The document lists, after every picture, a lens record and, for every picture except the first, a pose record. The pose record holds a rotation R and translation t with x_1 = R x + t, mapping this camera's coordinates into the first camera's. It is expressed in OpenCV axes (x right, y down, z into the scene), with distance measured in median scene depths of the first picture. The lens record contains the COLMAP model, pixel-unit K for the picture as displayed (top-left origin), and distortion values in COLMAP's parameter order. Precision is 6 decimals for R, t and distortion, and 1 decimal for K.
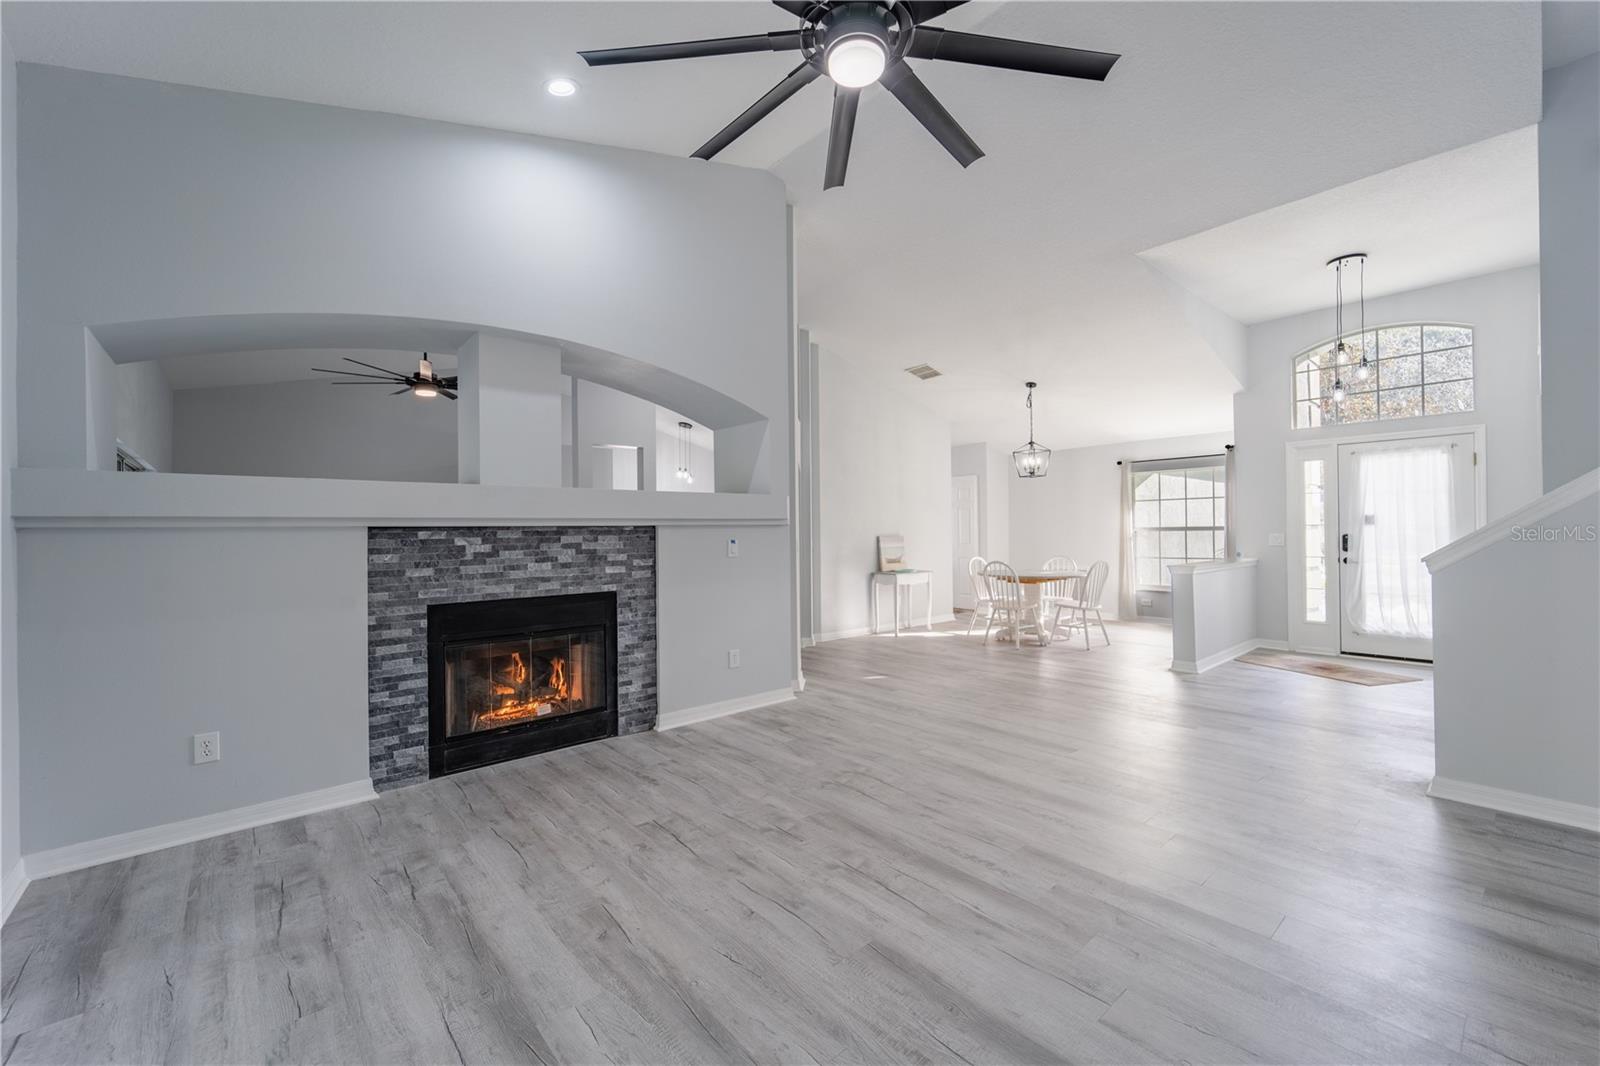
lens RADIAL K [[648.7, 0, 796.3], [0, 648.7, 531.3], [0, 0, 1]] dist [0.005545, -0.002175]
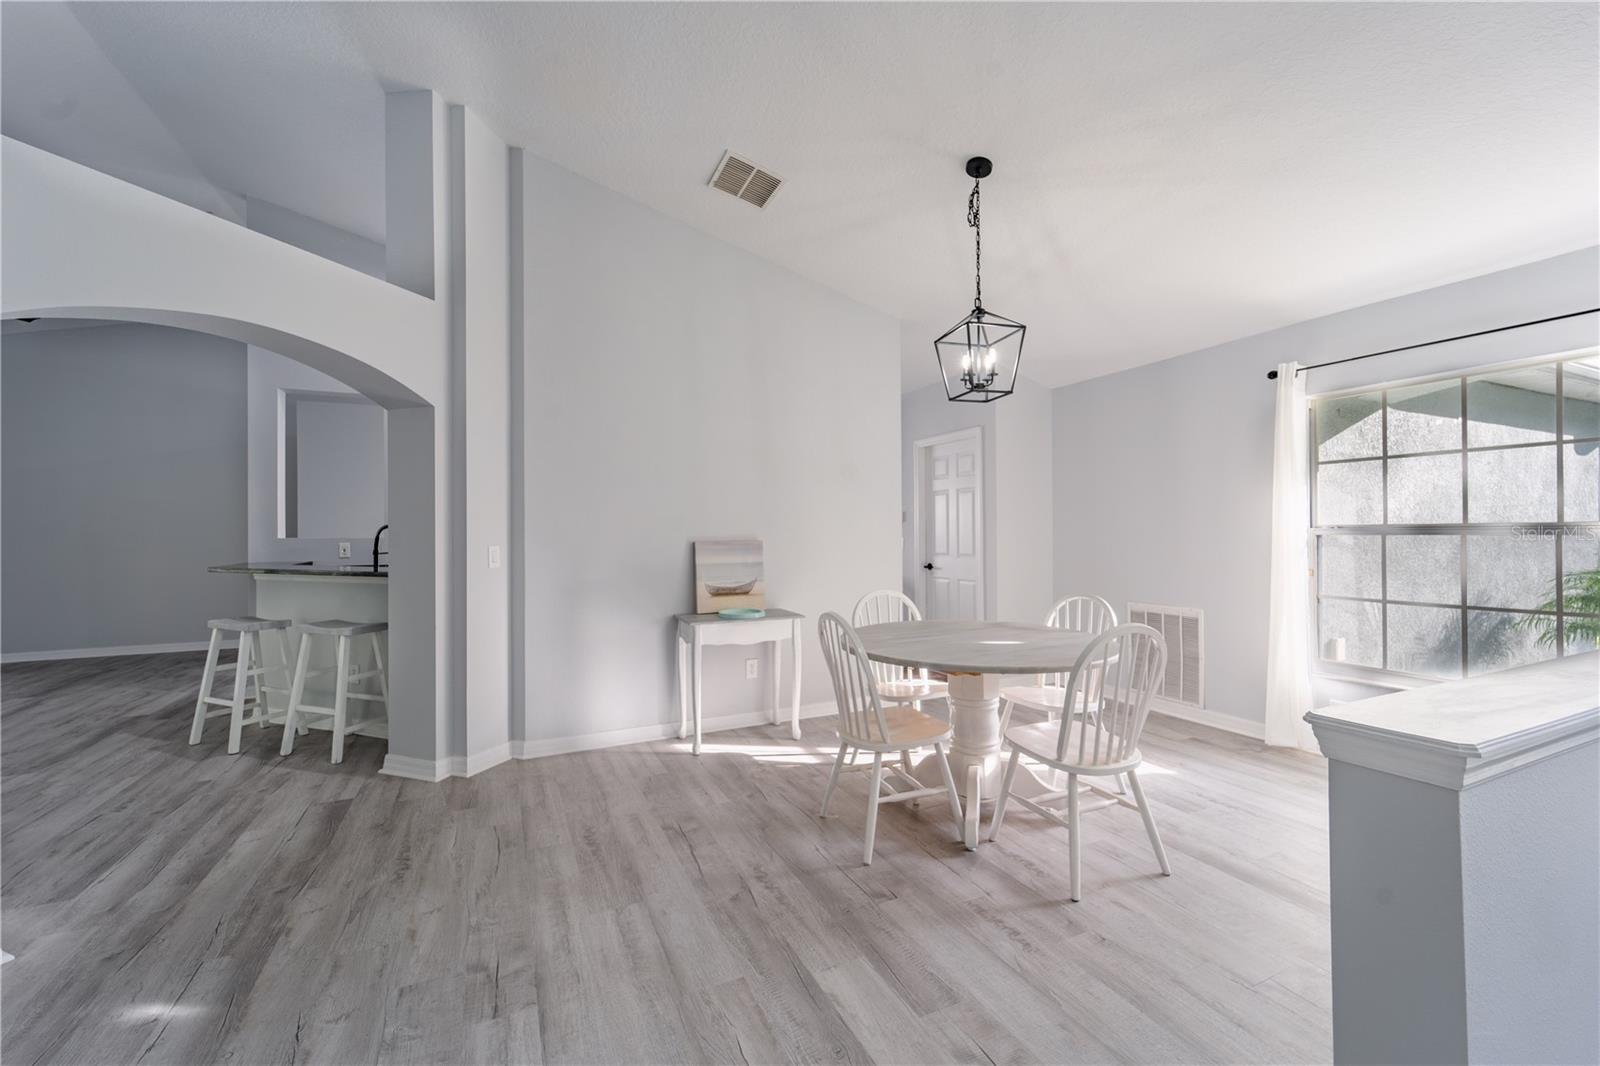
lens RADIAL K [[648.7, 0, 794.4], [0, 648.7, 526.7], [0, 0, 1]] dist [0.005545, -0.002175]
pose [[0.962389, 0.003527, -0.271652, 0.362325], [-0.005452, 0.999965, -0.006332, -0.001057], [0.271620, 0.007575, 0.962375, 0.584929]]
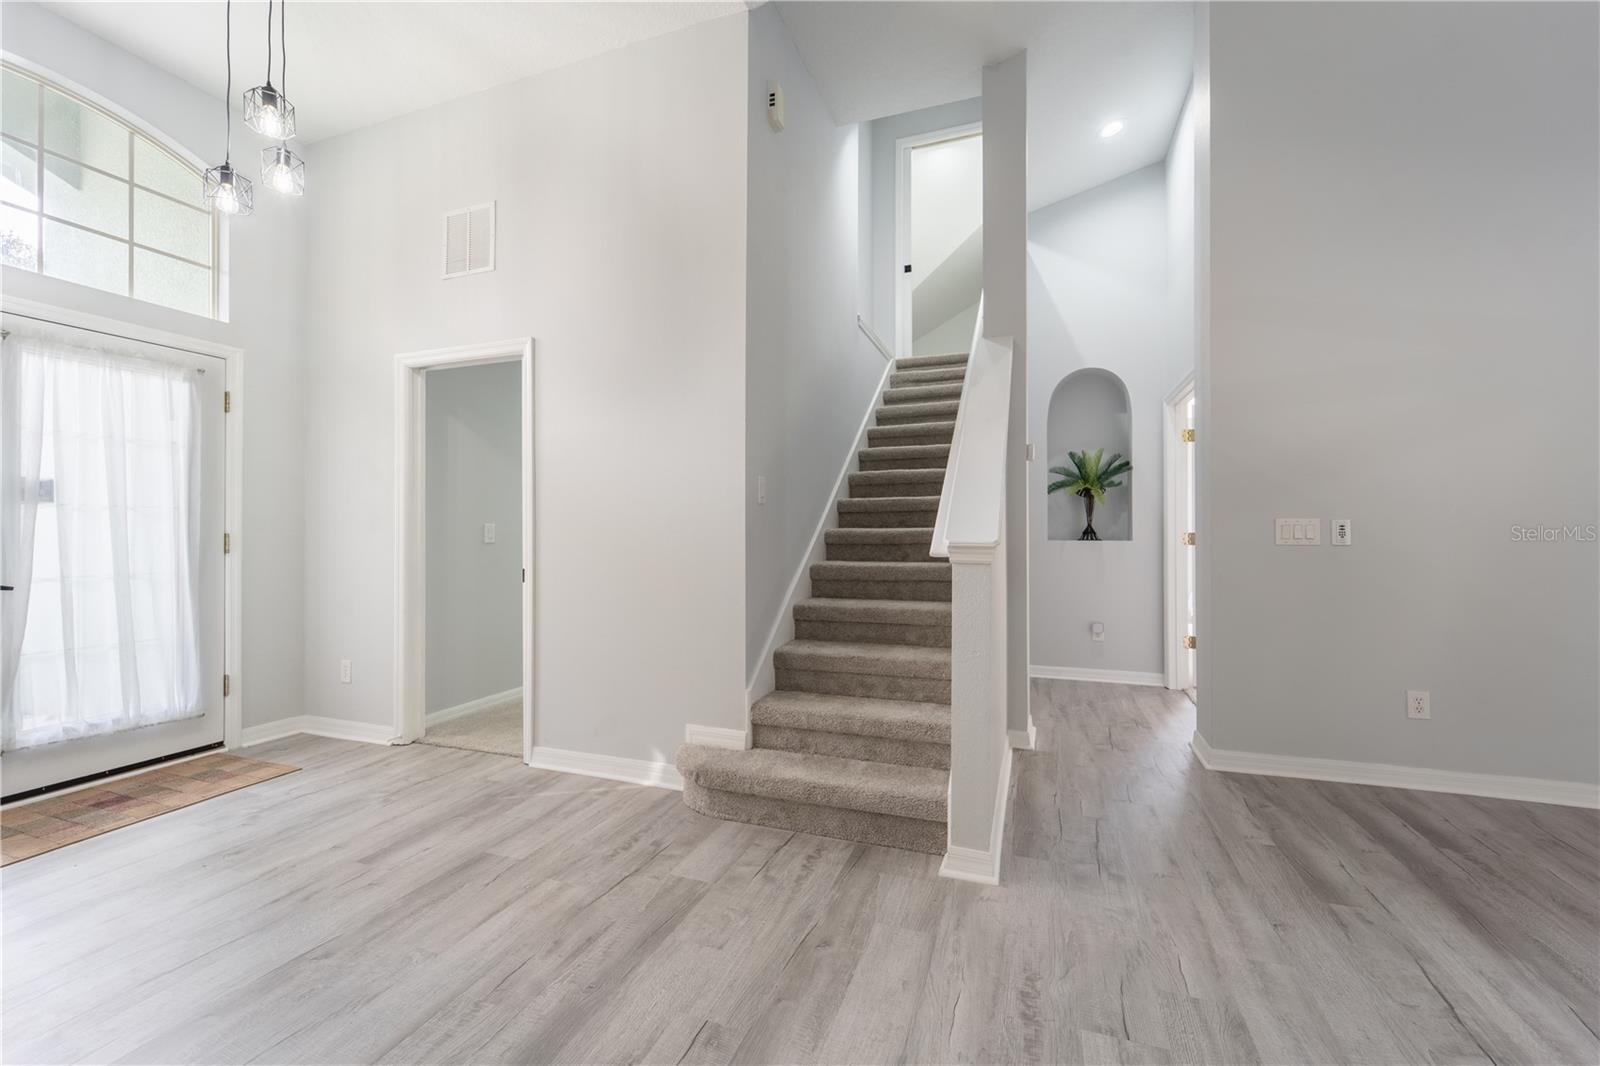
lens RADIAL K [[648.7, 0, 796.0], [0, 648.7, 531.3], [0, 0, 1]] dist [0.005545, -0.002175]
pose [[-0.479194, 0.017213, 0.877540, 0.195505], [0.008492, 0.999852, -0.014975, 0.017071], [-0.877668, 0.000277, -0.479269, 0.619548]]
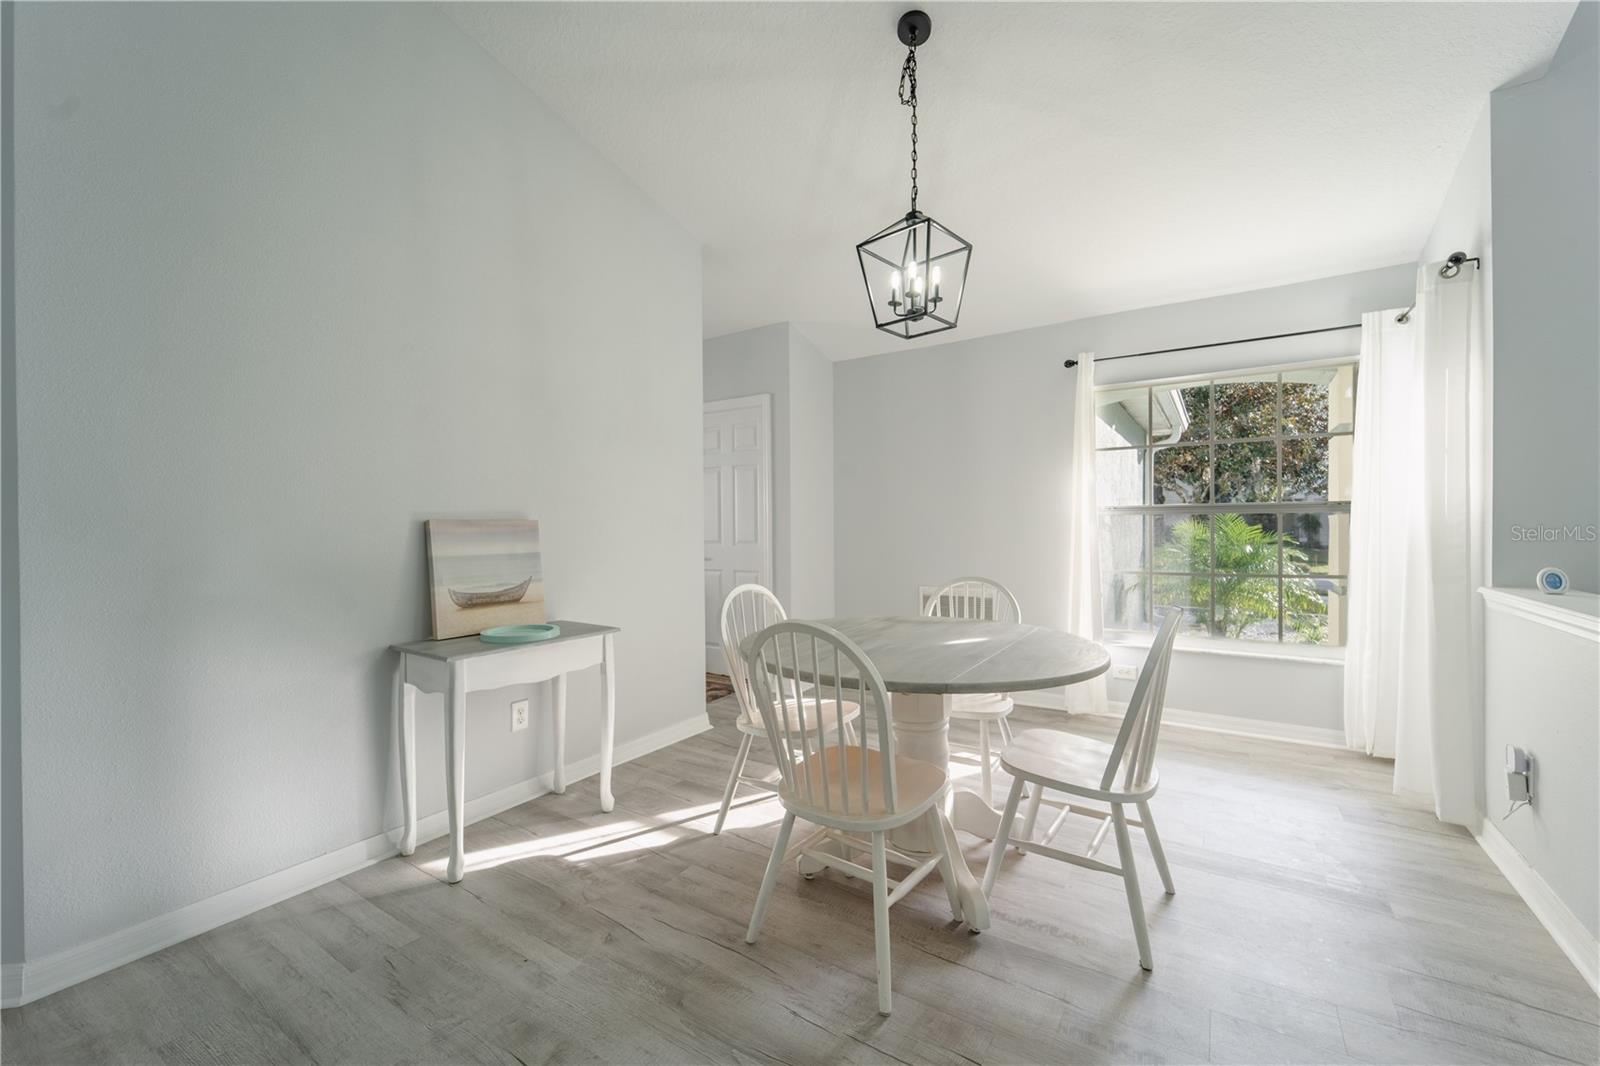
lens RADIAL K [[648.7, 0, 801.2], [0, 648.7, 526.1], [0, 0, 1]] dist [0.005545, -0.002175]
pose [[0.960807, 0.005388, 0.277165, 0.225686], [-0.004465, 0.999982, -0.003958, 0.011908], [-0.277181, 0.002566, 0.960814, 0.718133]]
